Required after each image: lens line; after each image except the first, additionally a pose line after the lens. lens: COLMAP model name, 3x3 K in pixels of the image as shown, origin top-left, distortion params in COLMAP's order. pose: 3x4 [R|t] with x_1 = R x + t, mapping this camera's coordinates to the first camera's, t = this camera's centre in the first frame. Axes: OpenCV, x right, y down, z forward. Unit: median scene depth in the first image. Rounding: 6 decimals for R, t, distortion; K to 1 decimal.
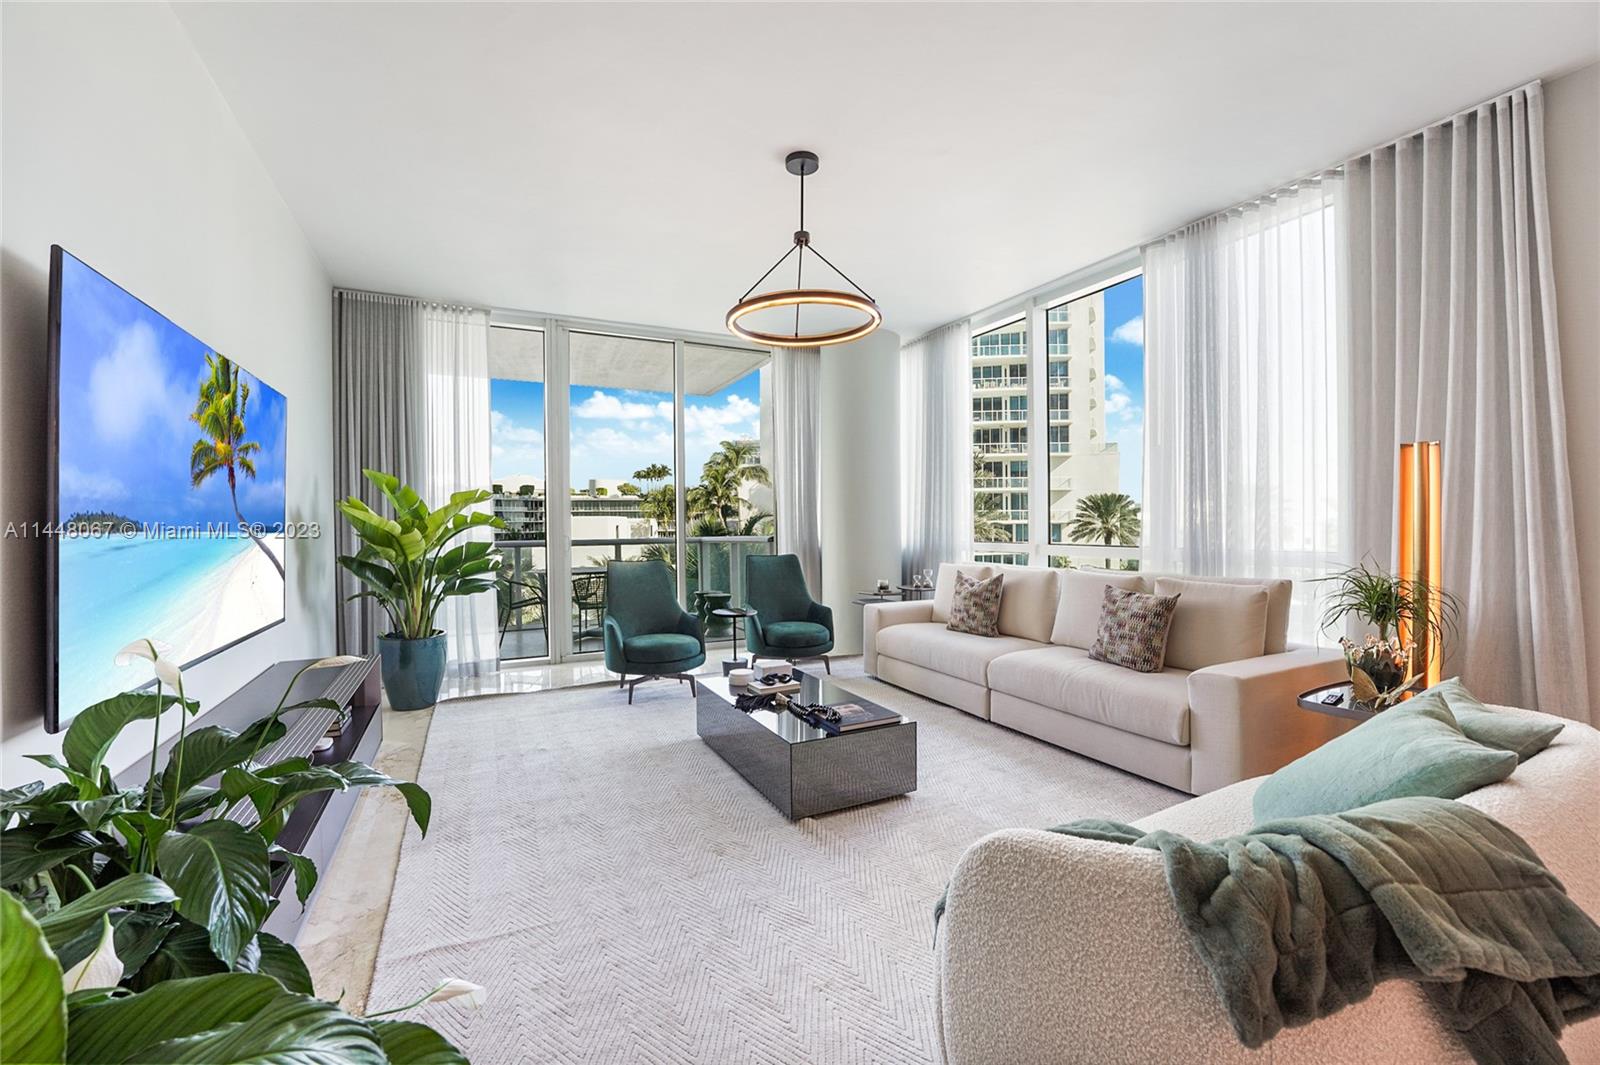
lens RADIAL K [[668.6, 0, 803.3], [0, 668.6, 522.8], [0, 0, 1]] dist [-0.004657, -0.000282]
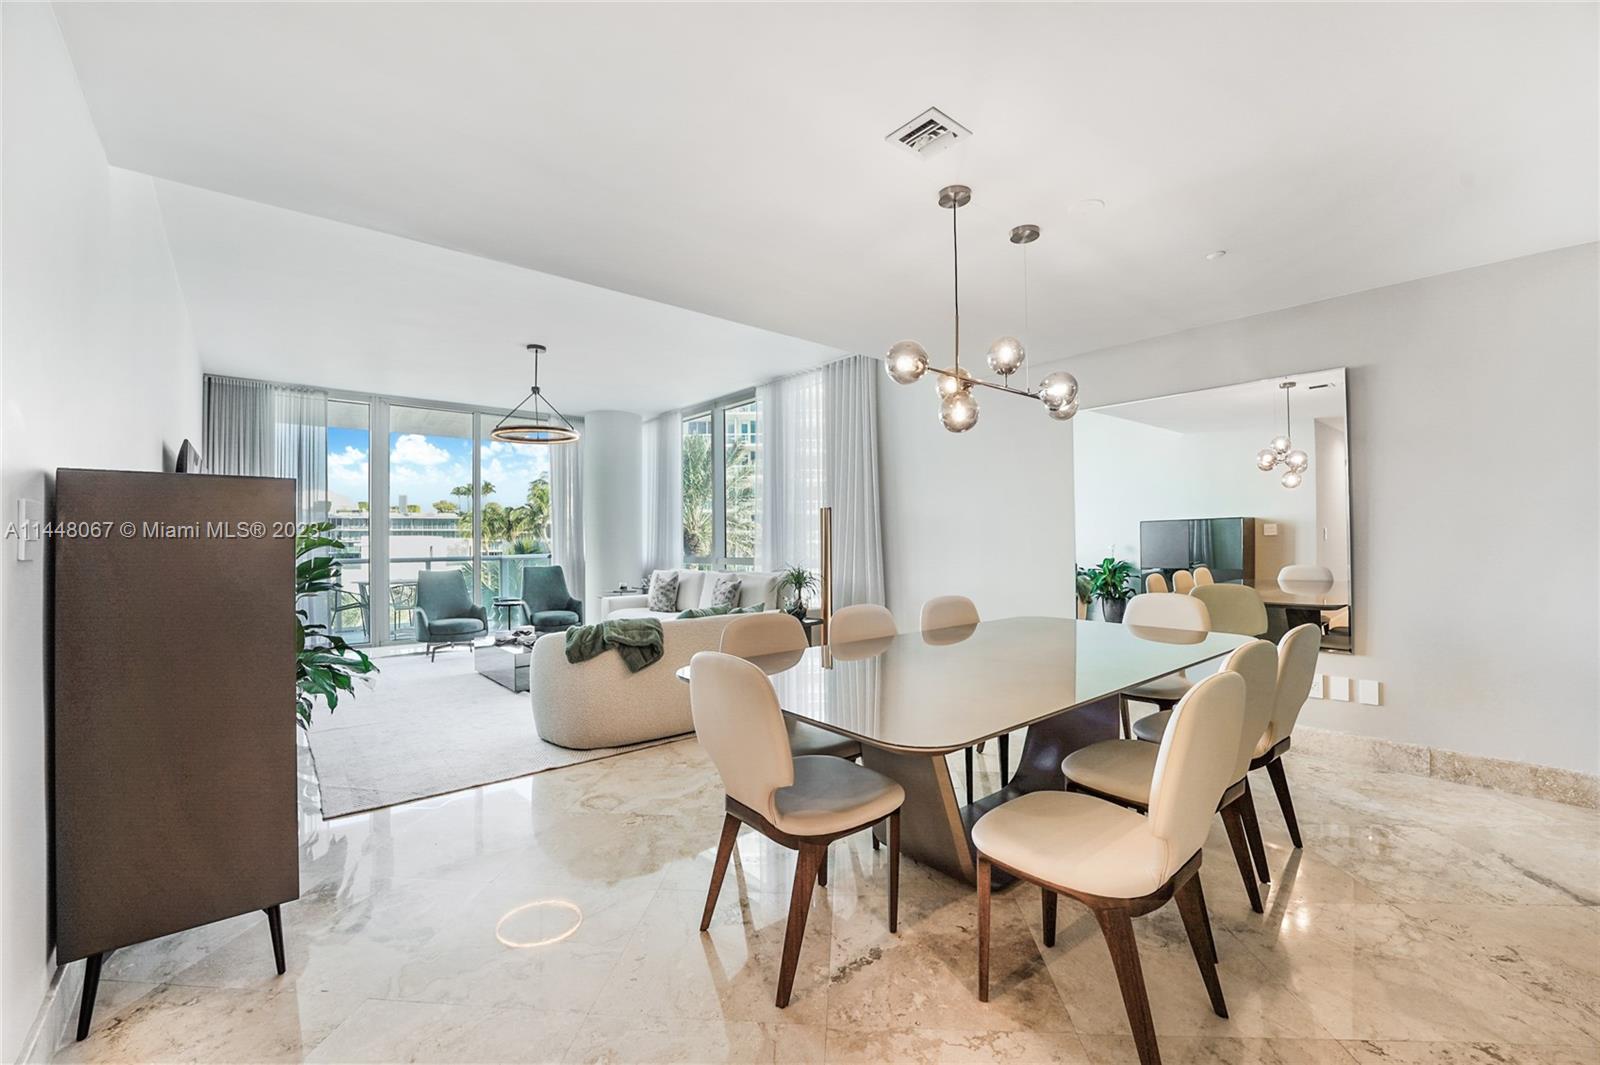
lens RADIAL K [[668.6, 0, 794.1], [0, 668.6, 530.7], [0, 0, 1]] dist [-0.004657, -0.000282]
pose [[0.974808, 0.005300, 0.222981, 0.159497], [-0.001262, 0.999833, -0.018246, -0.003245], [-0.223041, 0.017505, 0.974652, -0.532661]]
